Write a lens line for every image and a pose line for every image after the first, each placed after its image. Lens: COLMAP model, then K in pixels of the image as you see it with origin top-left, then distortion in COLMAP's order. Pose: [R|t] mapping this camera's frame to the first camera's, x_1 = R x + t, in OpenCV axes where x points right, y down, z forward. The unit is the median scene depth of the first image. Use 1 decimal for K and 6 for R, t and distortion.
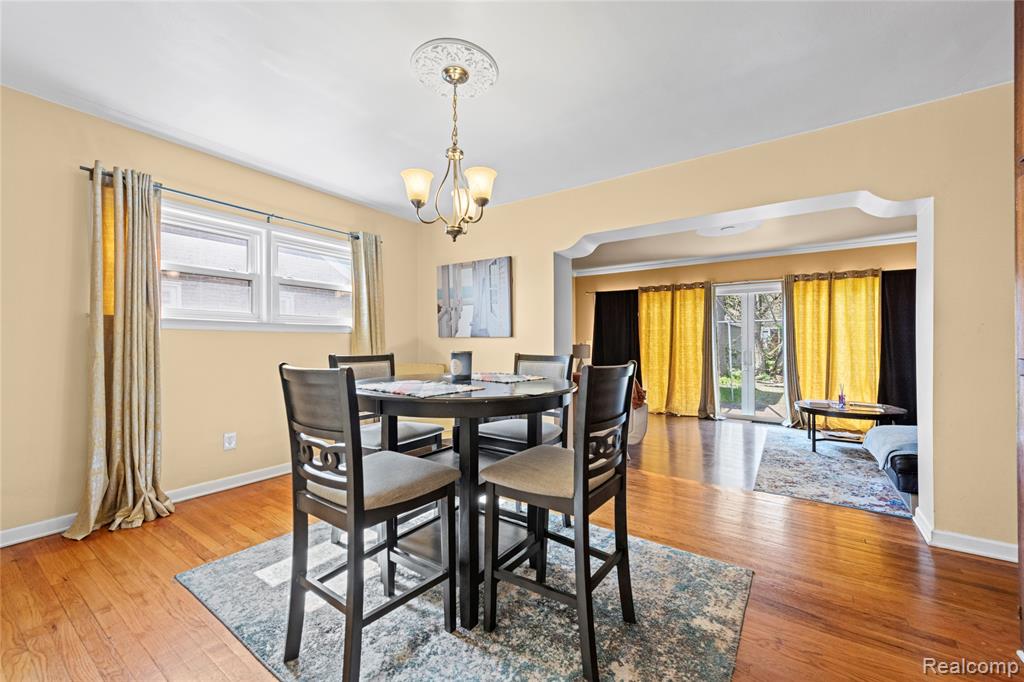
lens RADIAL K [[404.5, 0, 510.7], [0, 404.5, 341.7], [0, 0, 1]] dist [0.000540, -0.000081]
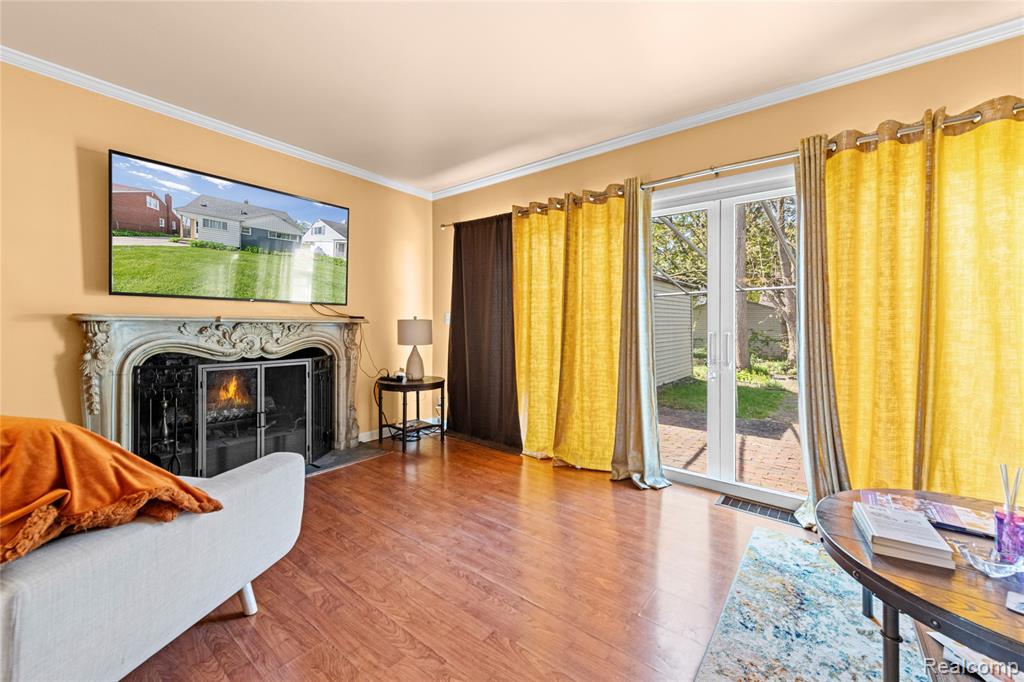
lens RADIAL K [[404.5, 0, 518.2], [0, 404.5, 324.0], [0, 0, 1]] dist [0.000540, -0.000081]
pose [[0.999529, 0.001658, -0.030657, 0.418704], [-0.001472, 0.999980, 0.006107, 0.011317], [0.030667, -0.006059, 0.999511, 0.604729]]
